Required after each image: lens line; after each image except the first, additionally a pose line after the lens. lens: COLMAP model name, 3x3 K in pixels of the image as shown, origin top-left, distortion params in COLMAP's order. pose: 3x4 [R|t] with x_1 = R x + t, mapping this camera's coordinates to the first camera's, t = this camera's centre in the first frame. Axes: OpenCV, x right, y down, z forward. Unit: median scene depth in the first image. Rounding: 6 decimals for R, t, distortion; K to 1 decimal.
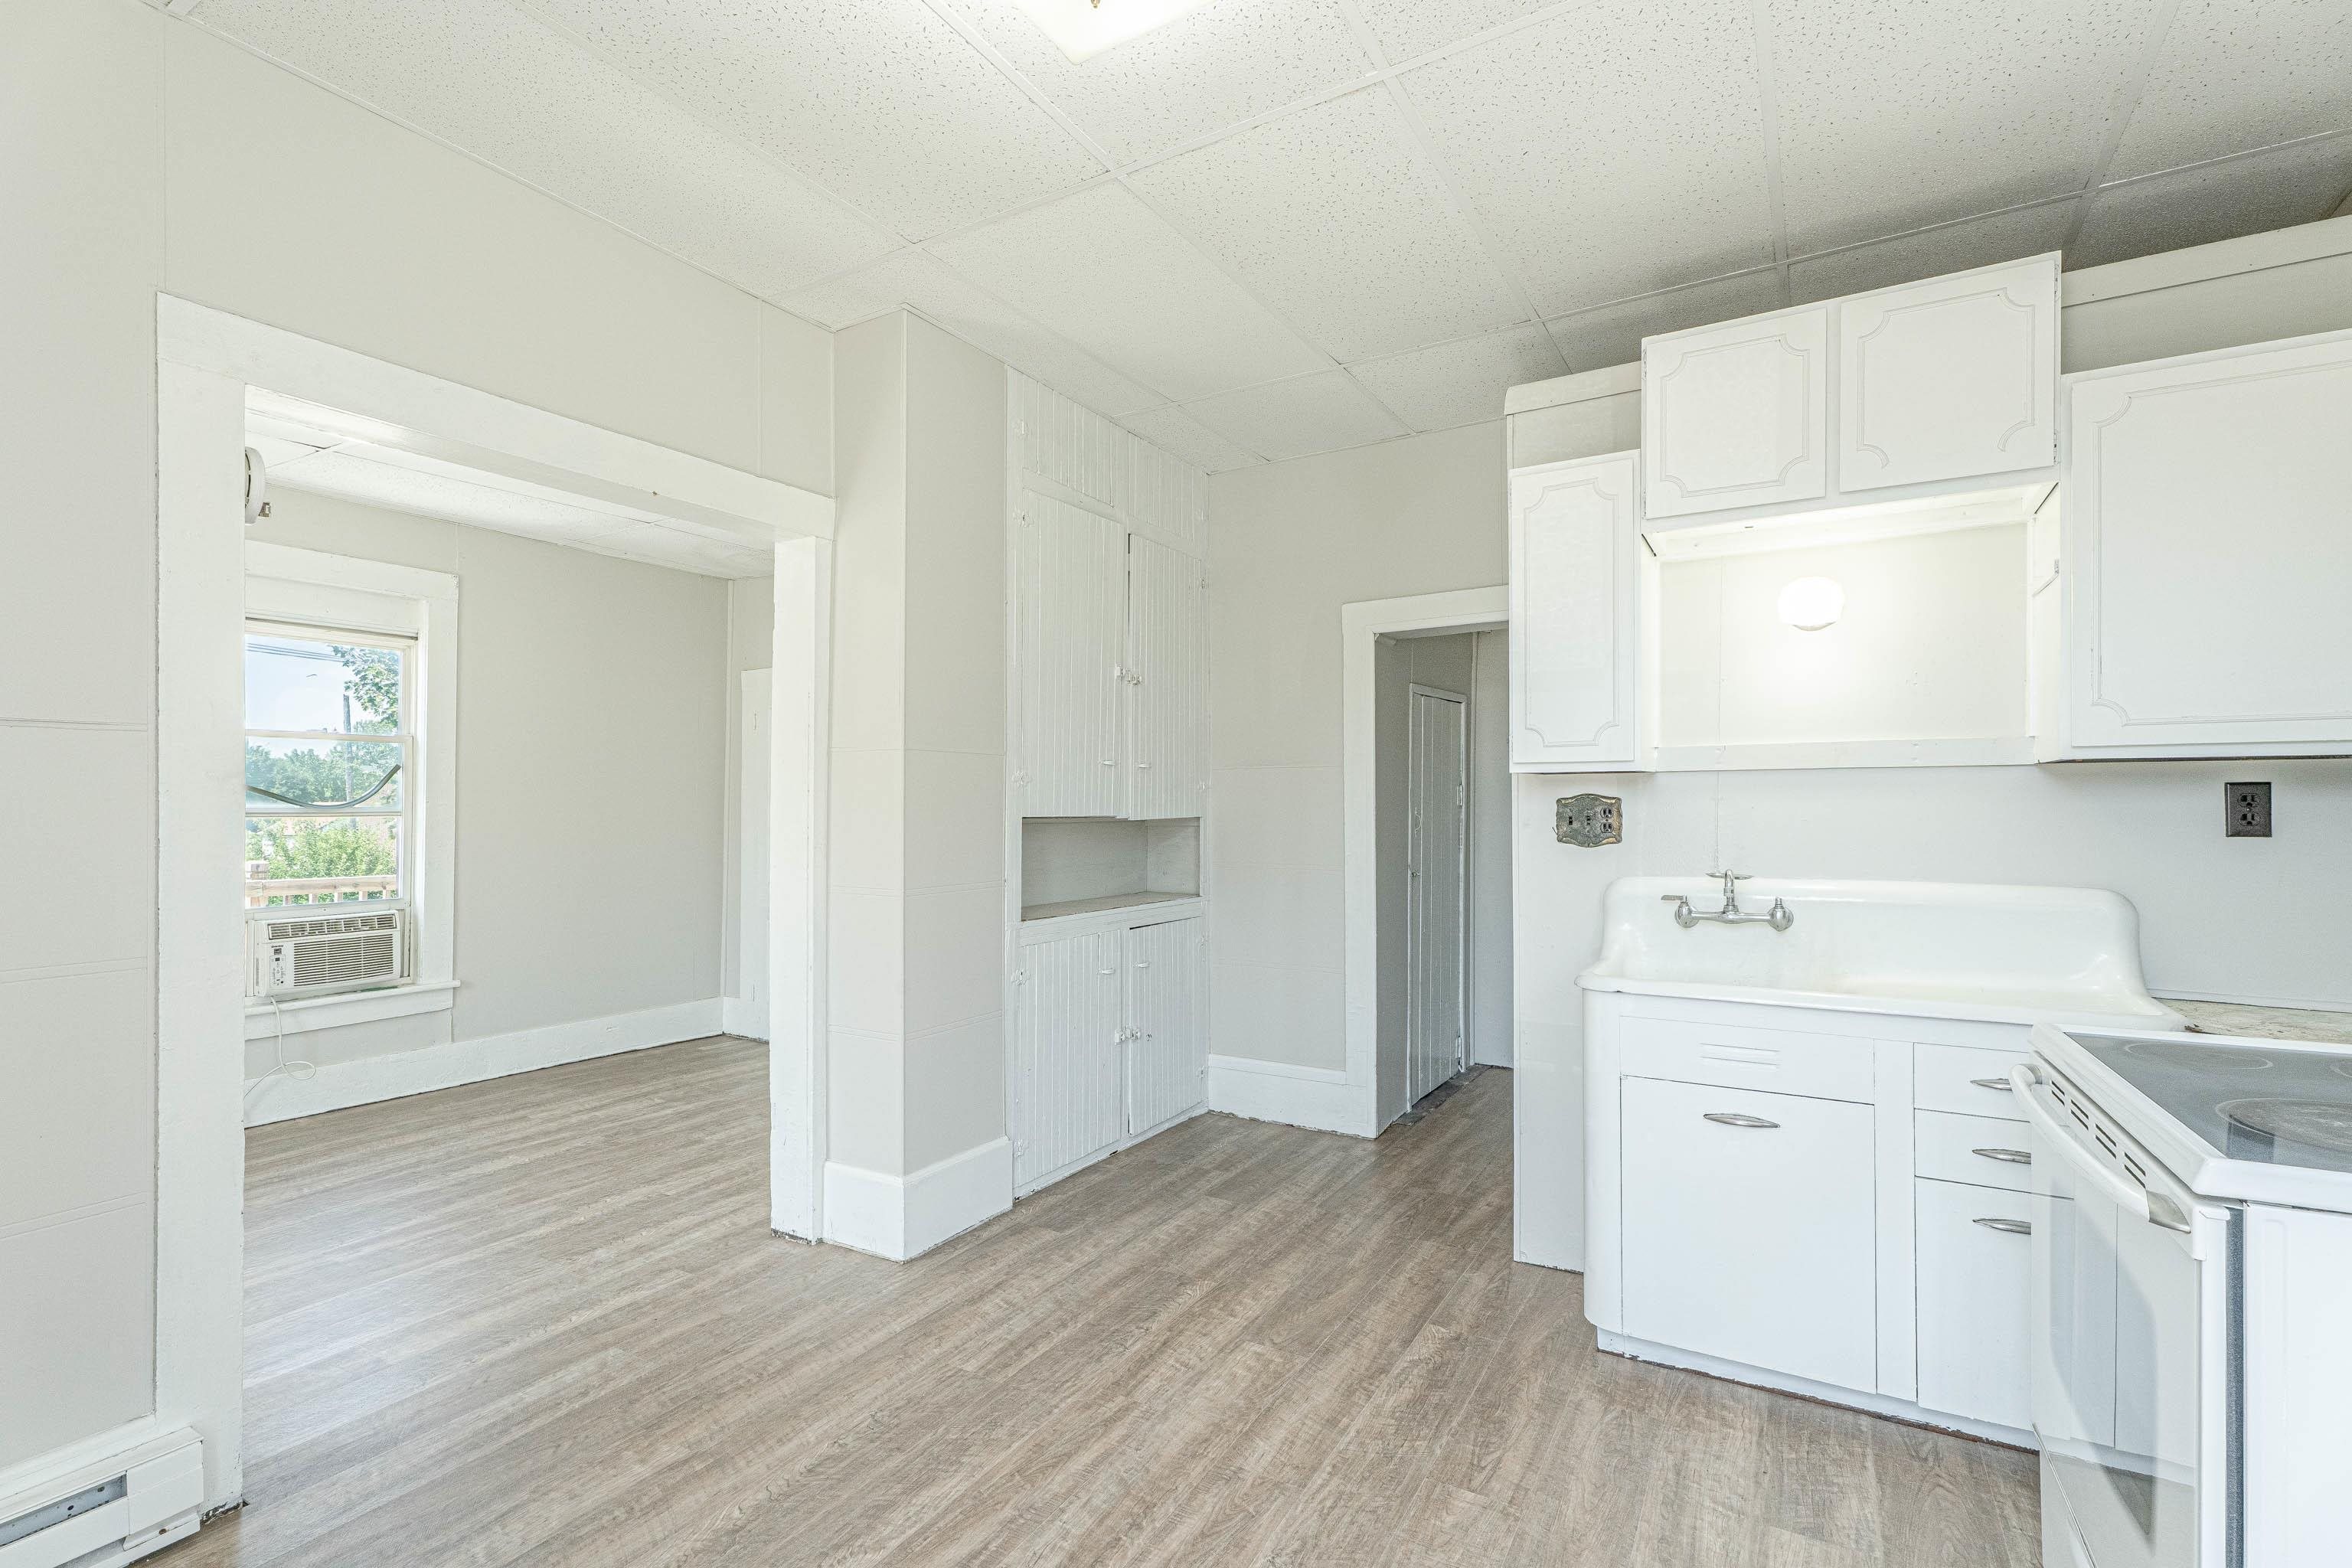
lens RADIAL K [[1062.3, 0, 1199.2], [0, 1062.3, 795.7], [0, 0, 1]] dist [0.008745, -0.001987]
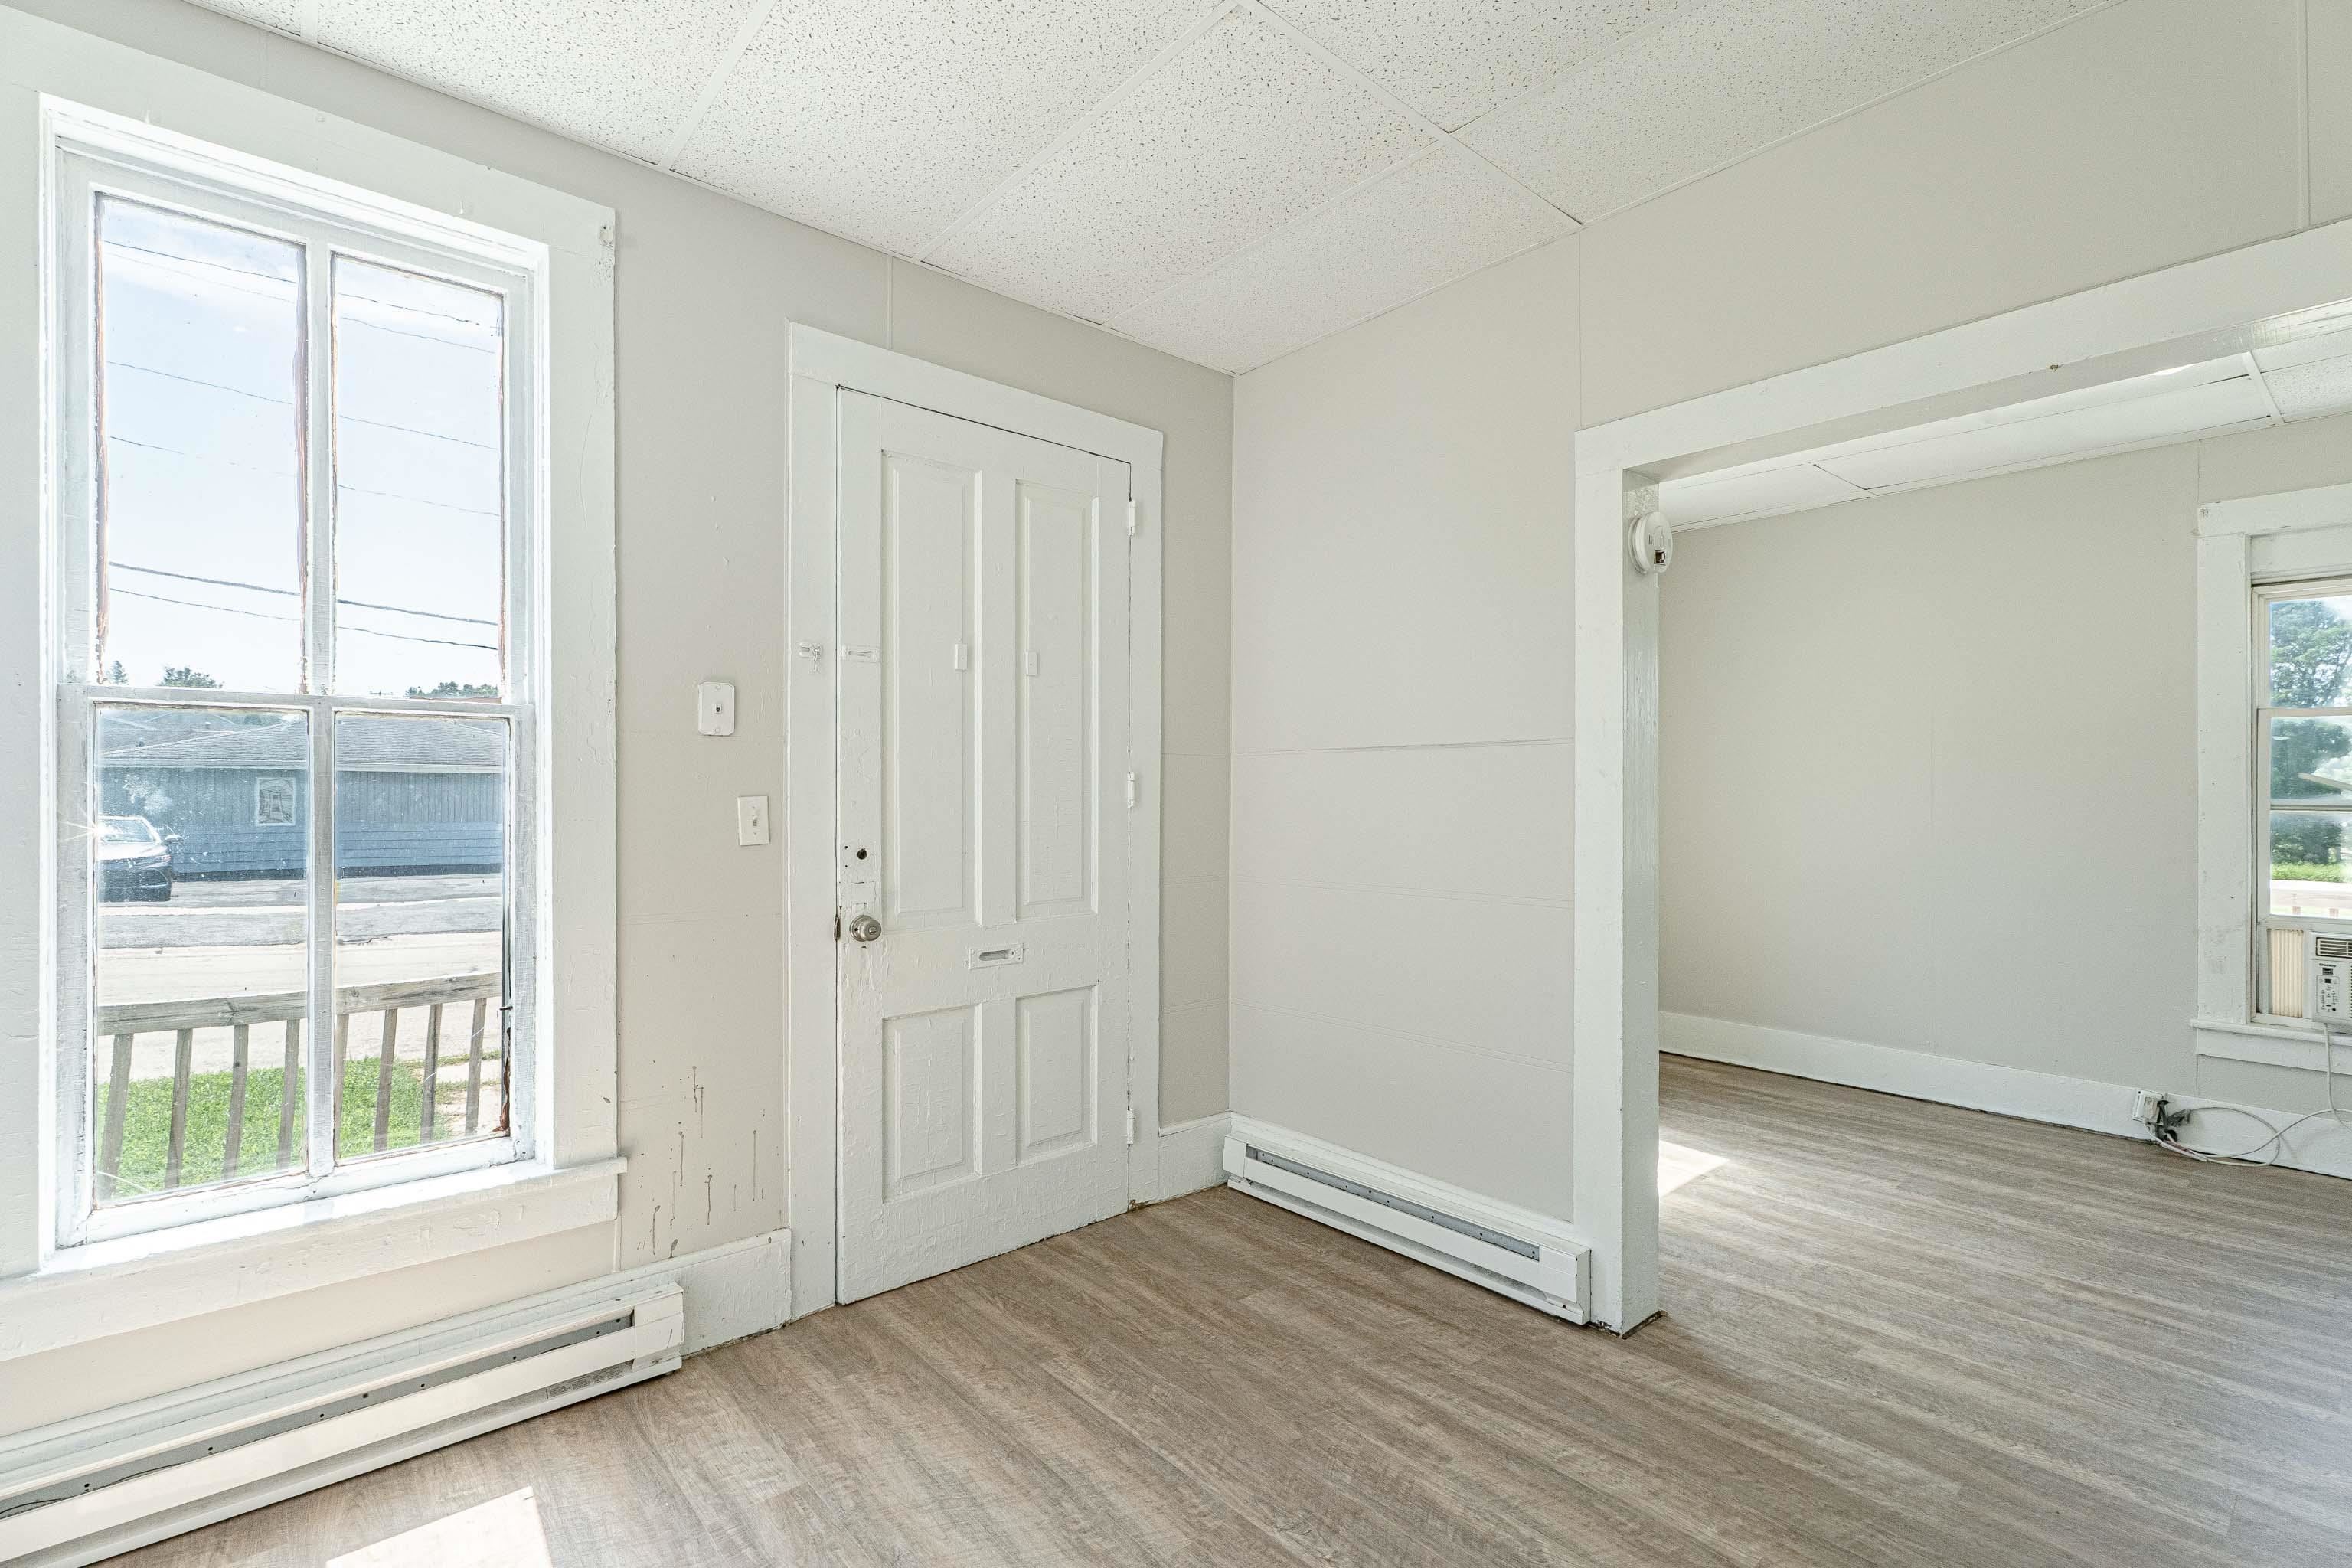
lens RADIAL K [[1062.3, 0, 1167.4], [0, 1062.3, 790.6], [0, 0, 1]] dist [0.008745, -0.001987]
pose [[-0.332392, -0.002239, -0.943139, 0.329820], [0.003551, 0.999987, -0.003626, 0.005130], [0.943135, -0.004555, -0.332380, 0.602400]]
